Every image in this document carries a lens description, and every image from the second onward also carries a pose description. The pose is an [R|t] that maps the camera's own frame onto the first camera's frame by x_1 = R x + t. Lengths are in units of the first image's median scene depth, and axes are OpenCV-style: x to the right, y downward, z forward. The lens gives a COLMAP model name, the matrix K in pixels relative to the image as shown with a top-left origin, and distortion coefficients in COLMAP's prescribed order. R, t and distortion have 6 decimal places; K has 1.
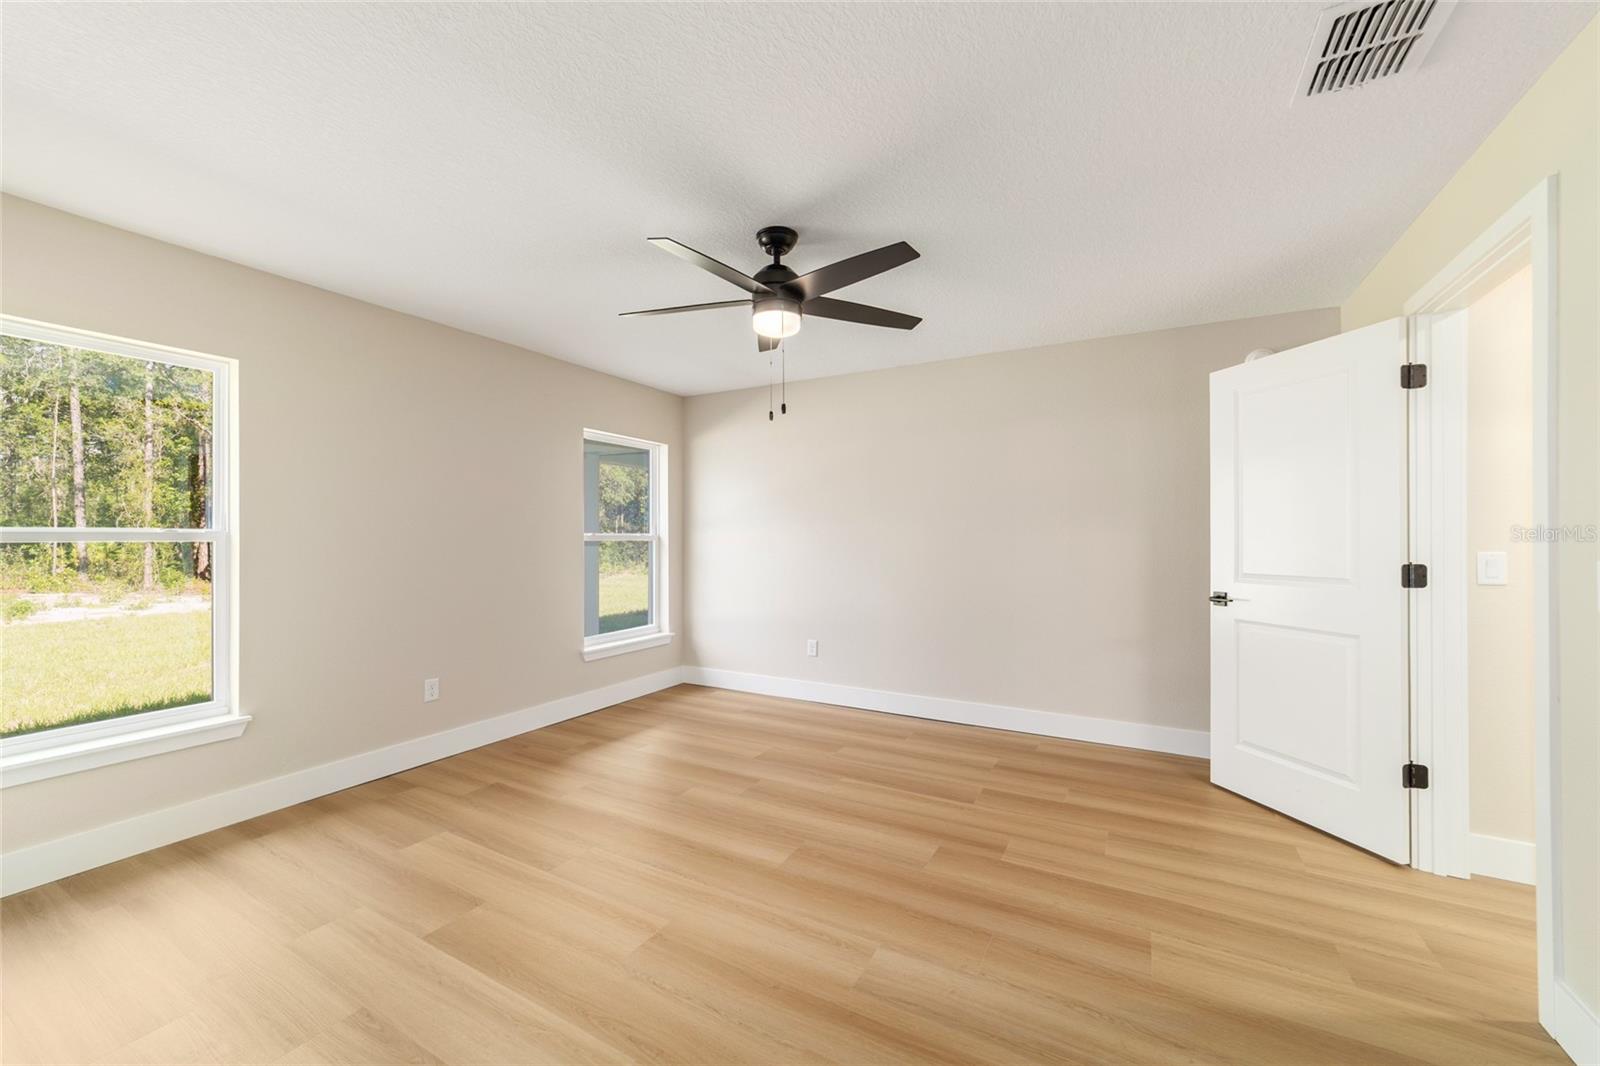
lens RADIAL K [[614.4, 0, 801.7], [0, 614.4, 535.6], [0, 0, 1]] dist [-0.012098, 0.000161]
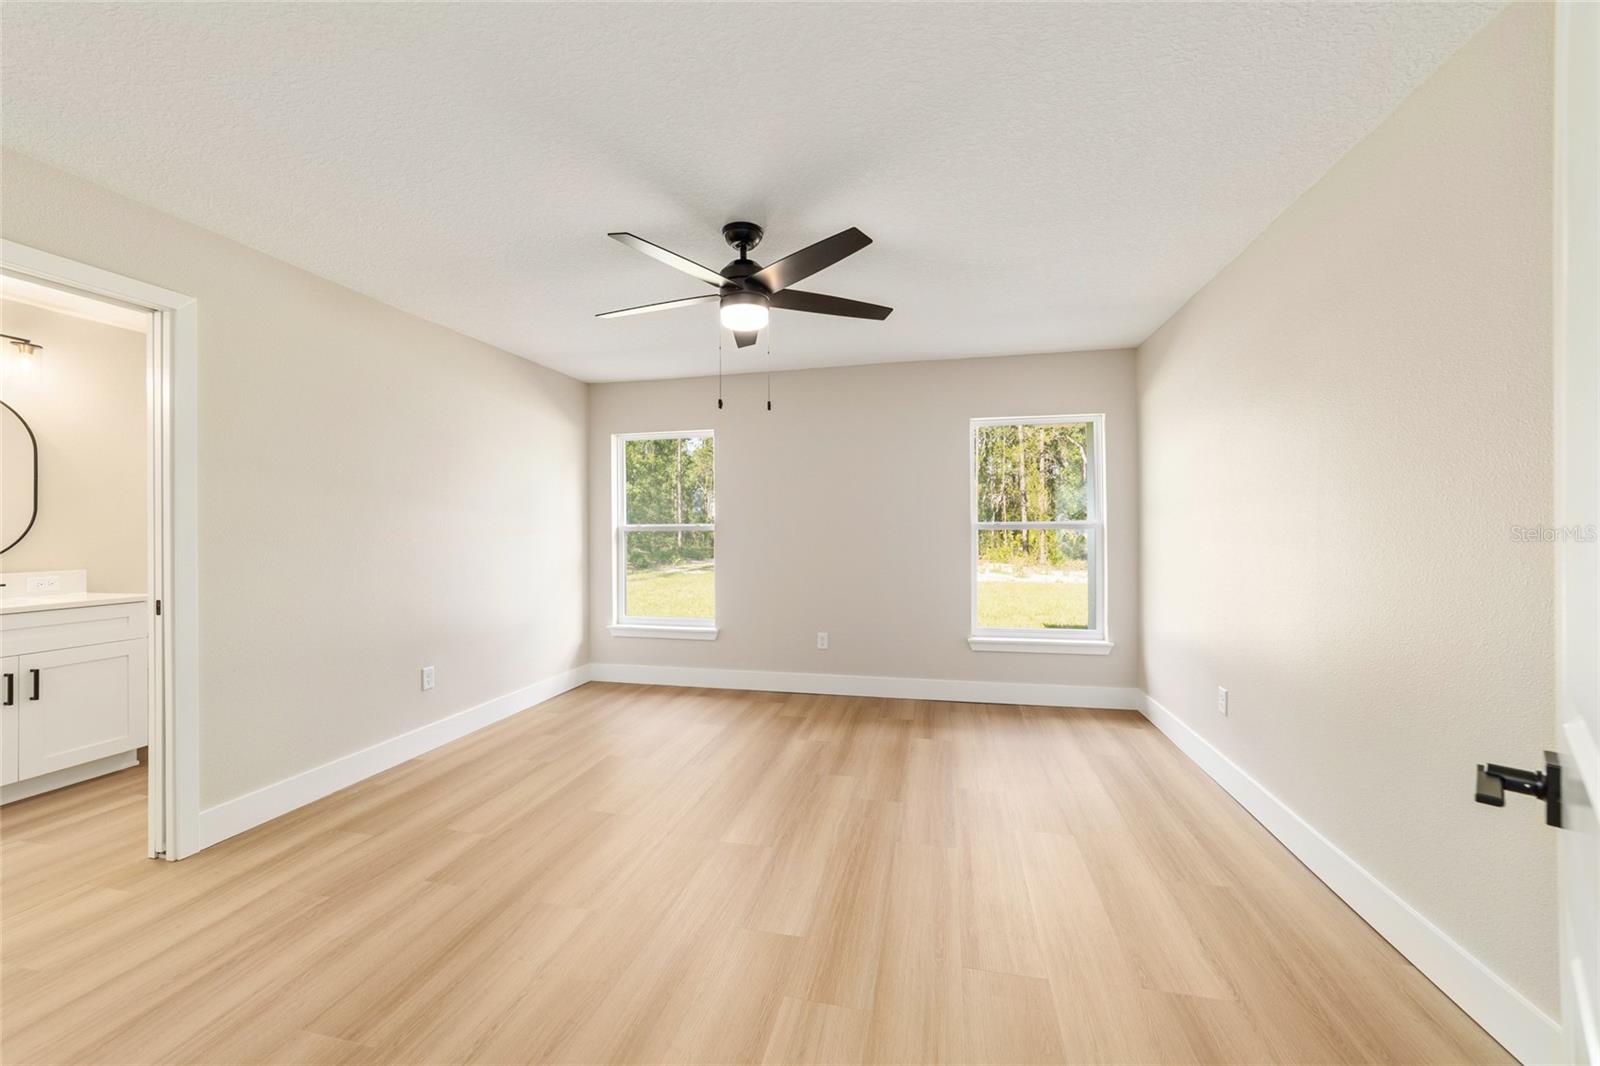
lens RADIAL K [[614.4, 0, 810.6], [0, 614.4, 531.2], [0, 0, 1]] dist [-0.012098, 0.000161]
pose [[0.287297, 0.002586, -0.957838, 0.773076], [0.010145, 0.999932, 0.005743, 0.001452], [0.957788, -0.011367, 0.287251, 0.655852]]
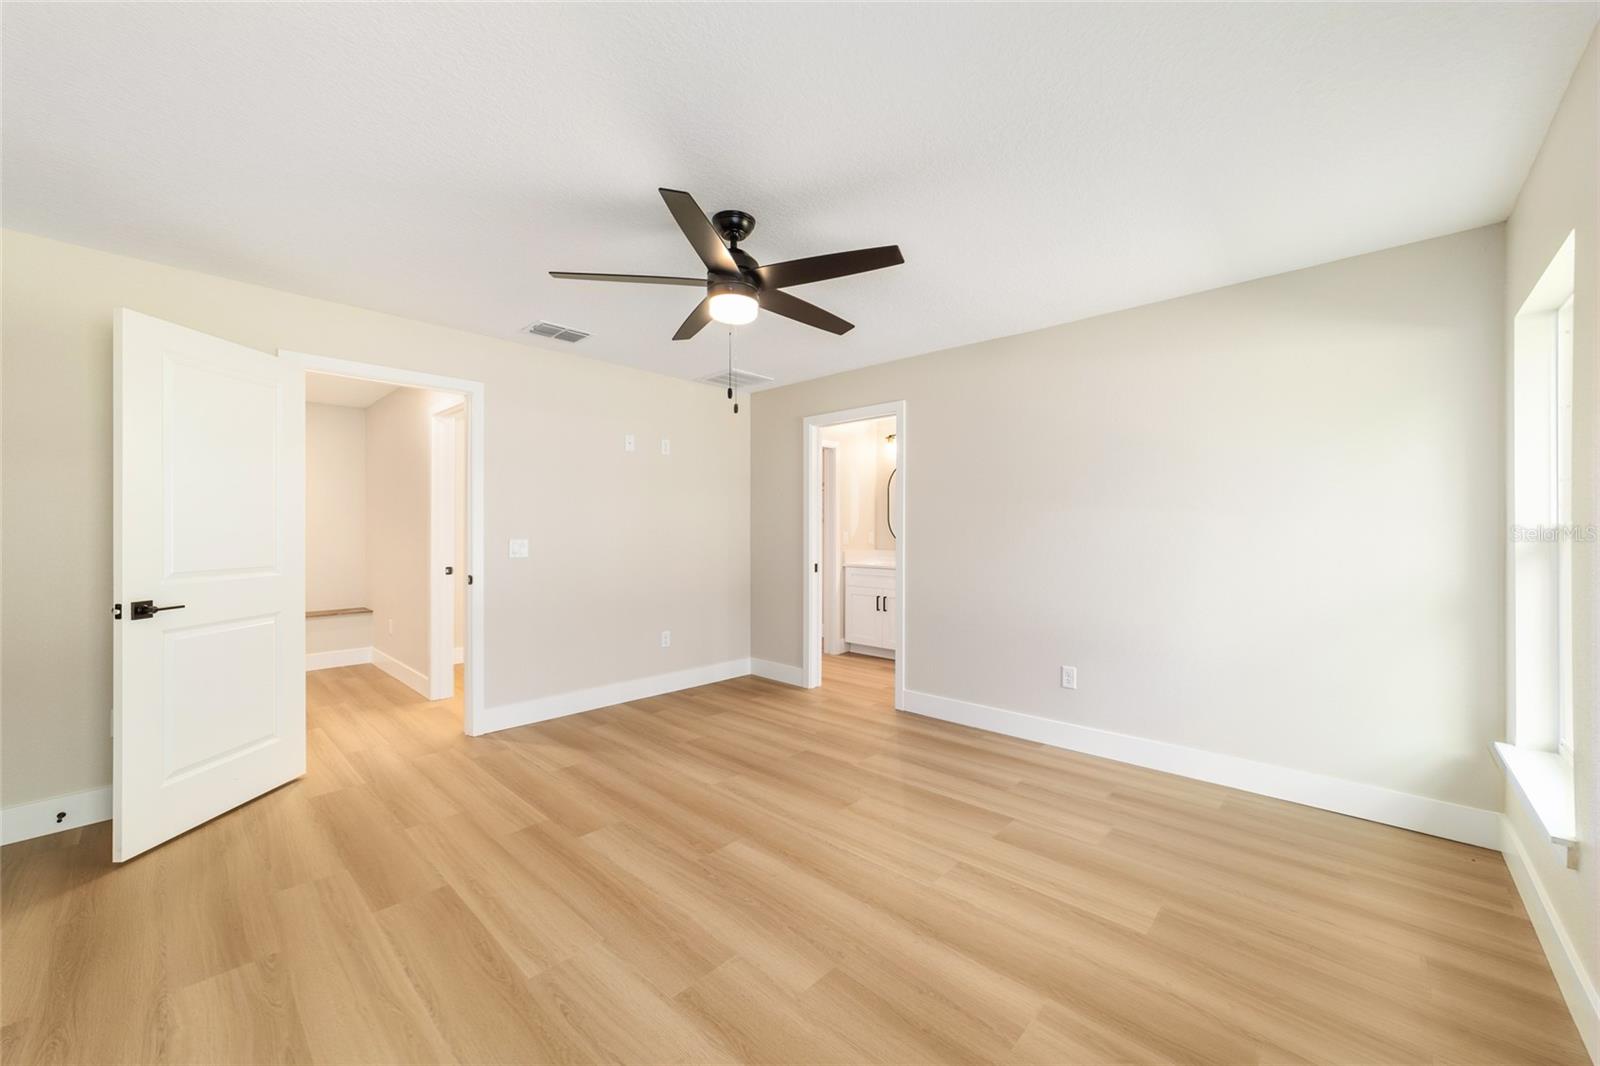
lens RADIAL K [[614.4, 0, 792.4], [0, 614.4, 532.4], [0, 0, 1]] dist [-0.012098, 0.000161]
pose [[-0.965775, -0.000753, 0.259381, -0.307870], [-0.002241, 0.999983, -0.005441, 0.008615], [-0.259373, -0.005836, -0.965760, 1.539193]]
